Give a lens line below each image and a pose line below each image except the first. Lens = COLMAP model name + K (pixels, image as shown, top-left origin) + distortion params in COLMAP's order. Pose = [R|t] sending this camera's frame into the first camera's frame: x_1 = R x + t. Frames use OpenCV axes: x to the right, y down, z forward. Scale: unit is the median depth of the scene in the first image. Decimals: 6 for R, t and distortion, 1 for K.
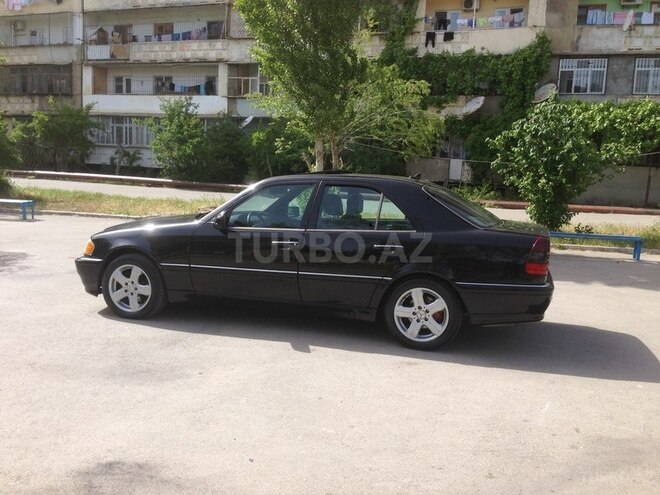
lens RADIAL K [[626.5, 0, 330.0], [0, 626.5, 247.5], [0, 0, 1]] dist [-0.014676, -0.019062]
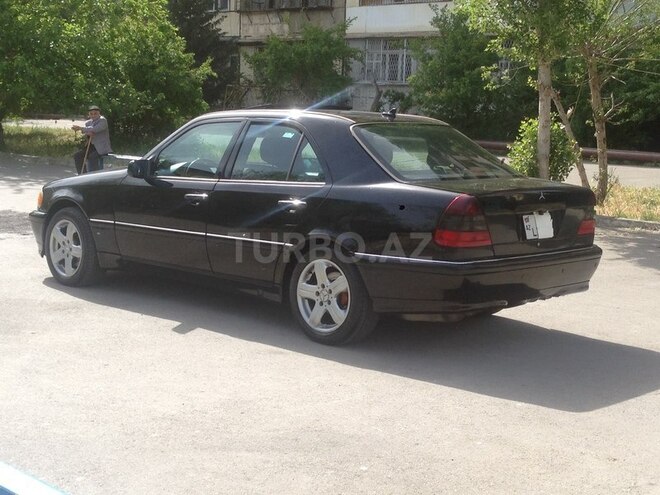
lens RADIAL K [[1121.1, 0, 330.0], [0, 1121.1, 247.5], [0, 0, 1]] dist [0.028593, 0.048185]
pose [[0.876946, 0.047717, -0.478215, 0.707607], [-0.055934, 0.998430, -0.002945, 0.048858], [0.477323, 0.029331, 0.878238, -0.146929]]
